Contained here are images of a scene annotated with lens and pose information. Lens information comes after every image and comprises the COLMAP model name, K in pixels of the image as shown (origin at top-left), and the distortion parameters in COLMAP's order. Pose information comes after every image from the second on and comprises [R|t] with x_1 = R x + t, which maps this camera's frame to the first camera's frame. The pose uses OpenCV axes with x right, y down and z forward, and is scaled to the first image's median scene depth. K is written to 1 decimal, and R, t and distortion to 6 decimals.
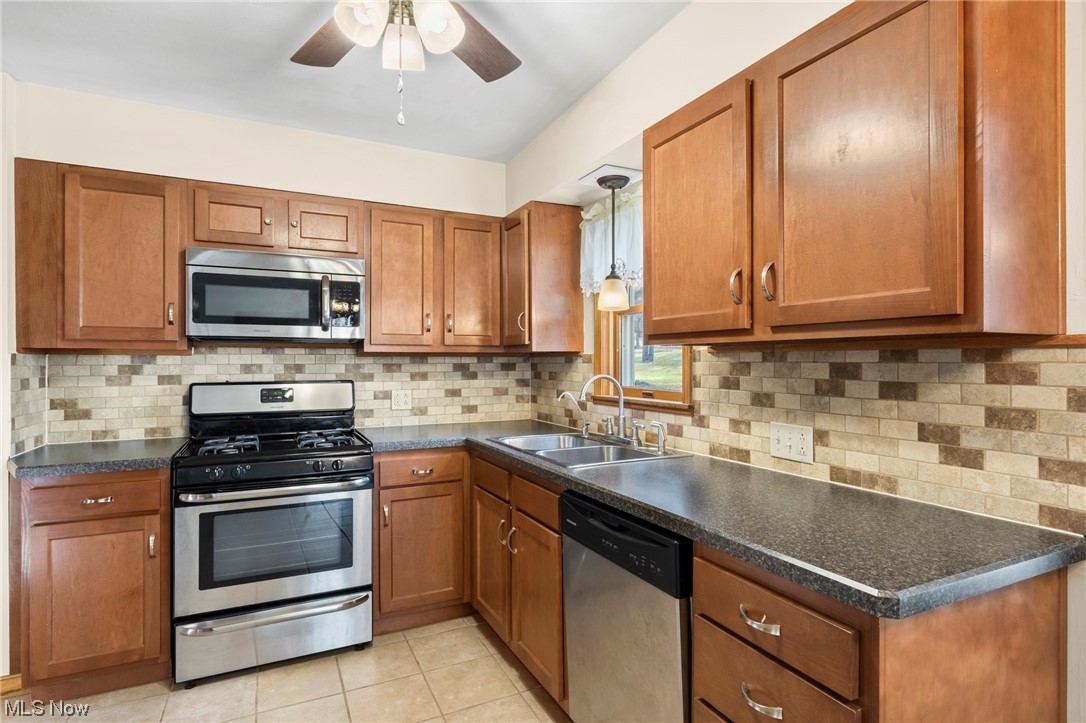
lens RADIAL K [[567.8, 0, 543.8], [0, 567.8, 359.9], [0, 0, 1]] dist [0.003512, -0.000759]
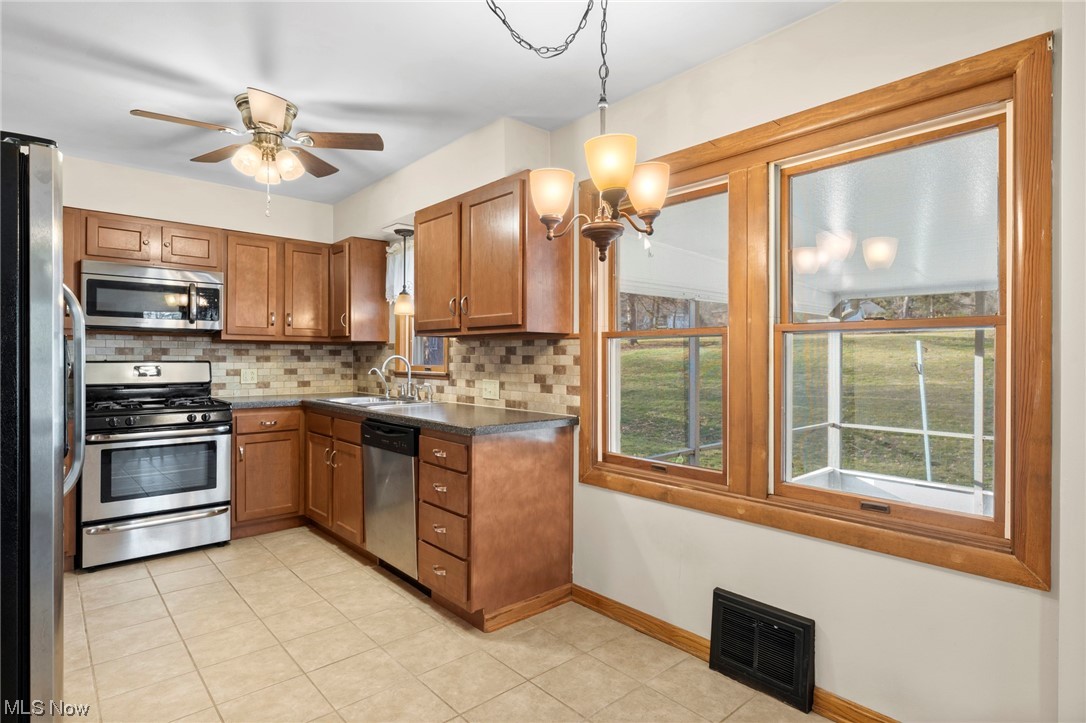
lens RADIAL K [[567.8, 0, 545.5], [0, 567.8, 358.8], [0, 0, 1]] dist [0.003512, -0.000759]
pose [[0.962177, 0.006032, 0.272357, 0.075477], [-0.007173, 0.999969, 0.003193, 0.027682], [-0.272329, -0.005026, 0.962191, -0.644504]]
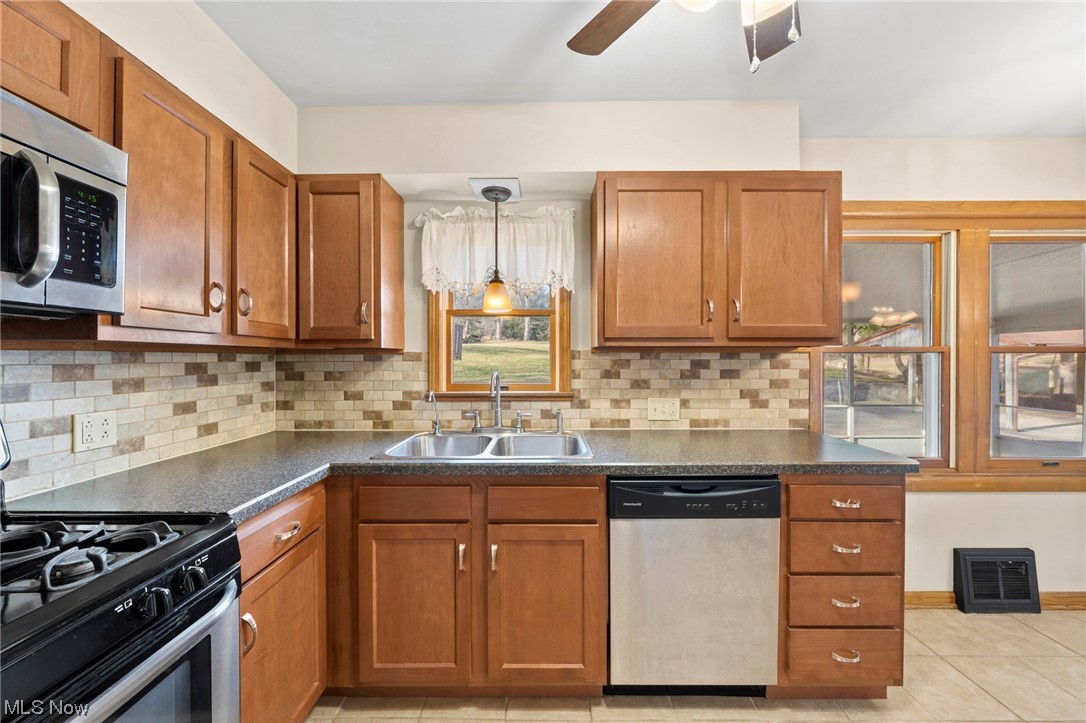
lens RADIAL K [[396.1, 0, 543.8], [0, 396.1, 359.0], [0, 0, 1]] dist [-0.004237, 0.000121]
pose [[0.443376, -0.000696, 0.896335, -0.546999], [-0.000854, 0.999999, 0.001199, 0.001477], [-0.896335, -0.001298, 0.443375, 0.616742]]
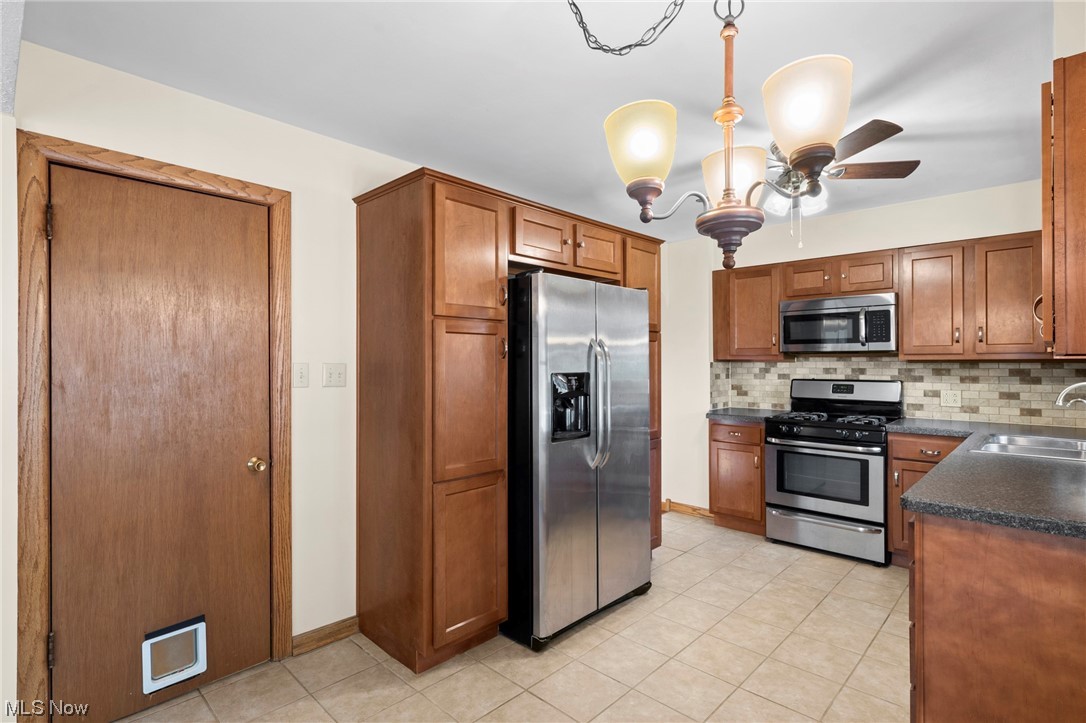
lens RADIAL K [[527.4, 0, 545.5], [0, 527.4, 361.4], [0, 0, 1]] dist [0.003056, -0.000137]
pose [[0.347833, -0.000503, -0.937556, 0.692494], [0.003060, 0.999995, 0.000599, -0.016379], [0.937551, -0.003077, 0.347833, -0.275001]]
